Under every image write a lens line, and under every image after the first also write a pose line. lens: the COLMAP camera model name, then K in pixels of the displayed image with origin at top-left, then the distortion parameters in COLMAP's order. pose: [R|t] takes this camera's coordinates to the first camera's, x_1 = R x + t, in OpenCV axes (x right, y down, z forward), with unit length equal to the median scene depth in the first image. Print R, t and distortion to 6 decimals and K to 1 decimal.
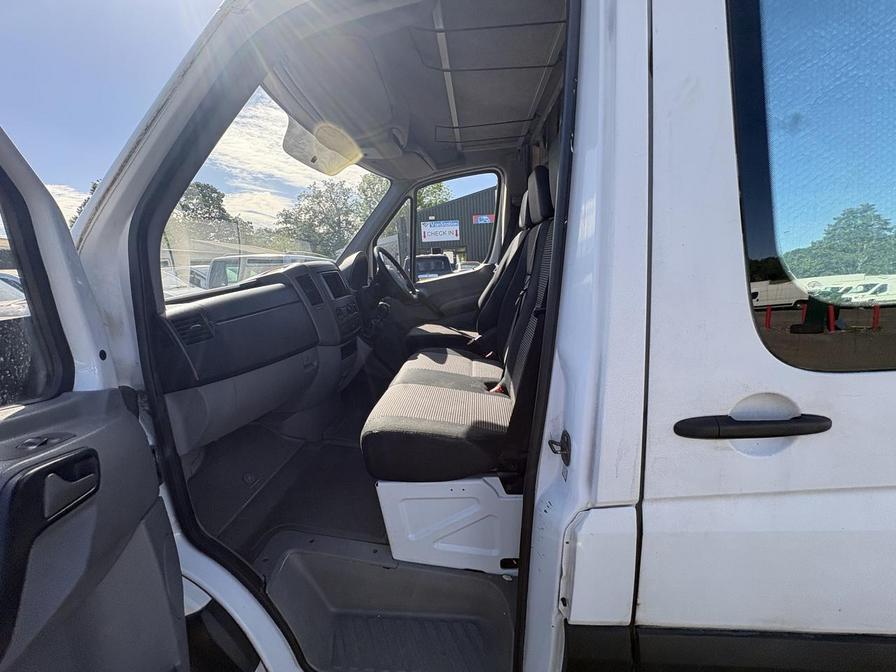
lens RADIAL K [[356.3, 0, 448.7], [0, 356.3, 332.9], [0, 0, 1]] dist [0.000177, -0.000487]
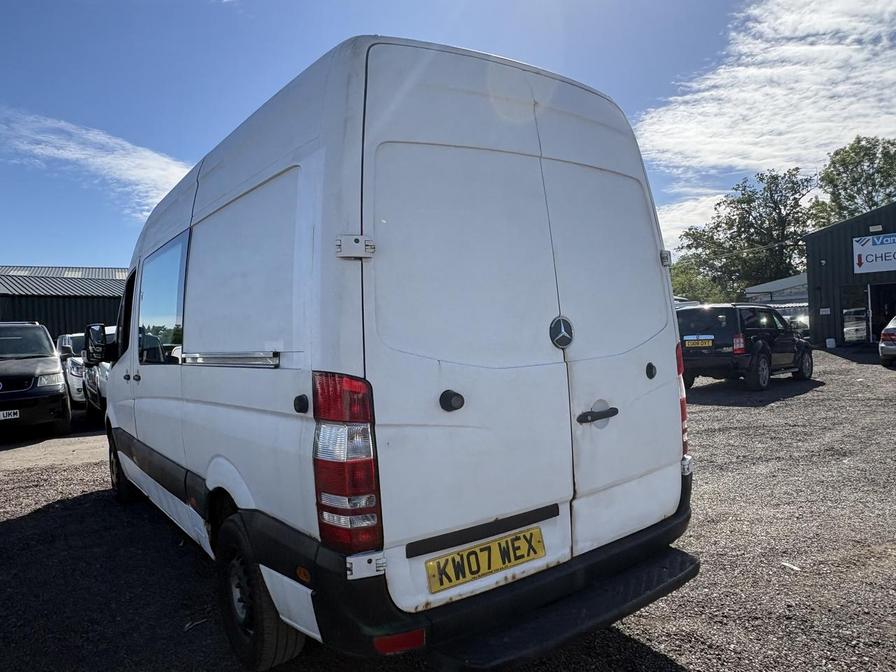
lens RADIAL K [[621.2, 0, 472.2], [0, 621.2, 326.3], [0, 0, 1]] dist [0.003134, 0.000513]
pose [[0.658536, 0.025654, -0.752112, 2.487998], [-0.144286, 0.985182, -0.092730, -0.066150], [0.738588, 0.169585, 0.652479, -0.221208]]
